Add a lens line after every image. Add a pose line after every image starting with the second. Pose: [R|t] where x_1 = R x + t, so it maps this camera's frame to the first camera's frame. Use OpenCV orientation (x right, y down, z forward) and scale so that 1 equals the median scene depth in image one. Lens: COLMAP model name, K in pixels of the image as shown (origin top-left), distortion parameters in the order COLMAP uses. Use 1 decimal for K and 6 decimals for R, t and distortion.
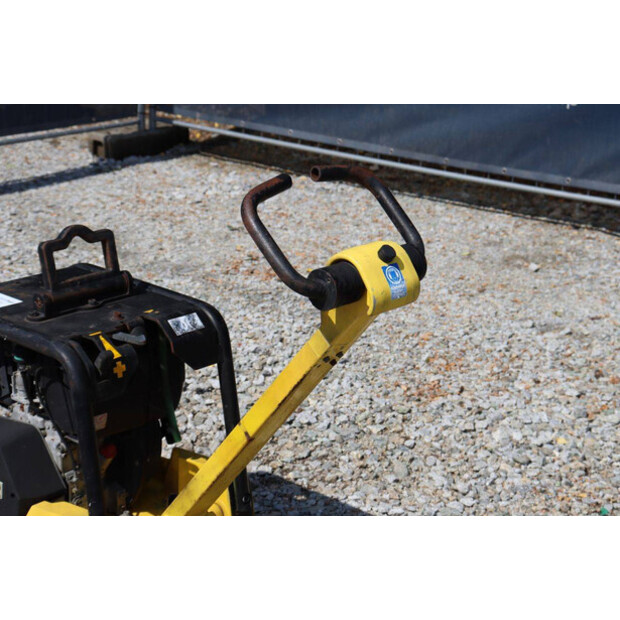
lens RADIAL K [[1445.2, 0, 311.4], [0, 1445.2, 316.8], [0, 0, 1]] dist [0.403306, 0.000000]
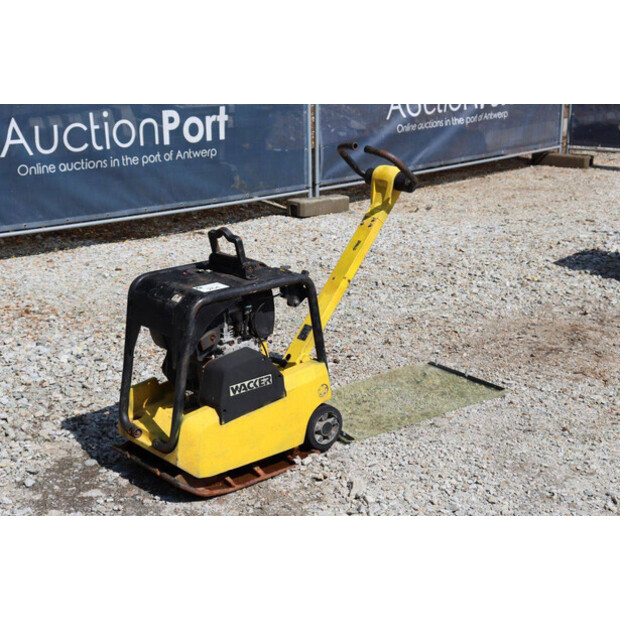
lens RADIAL K [[1124.9, 0, 312.7], [0, 1124.9, 318.8], [0, 0, 1]] dist [0.195648, 0.000000]
pose [[0.102772, -0.302226, 0.947680, -0.852905], [0.325745, 0.910416, 0.255016, -0.159180], [-0.939855, 0.282494, 0.192014, 0.404576]]
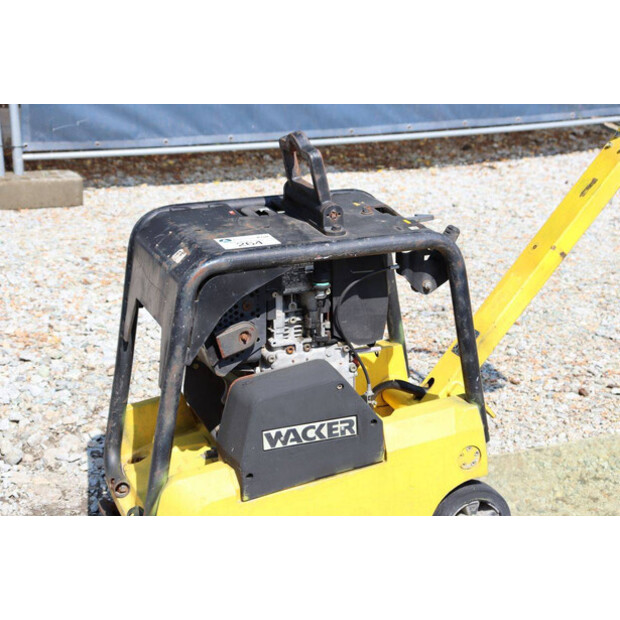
lens RADIAL K [[1335.4, 0, 320.2], [0, 1335.4, 314.7], [0, 0, 1]] dist [0.373242, 0.000000]
pose [[0.422058, -0.297830, 0.856250, -0.539262], [0.297545, 0.937683, 0.179490, -0.060543], [-0.856349, 0.179018, 0.484375, 0.359625]]
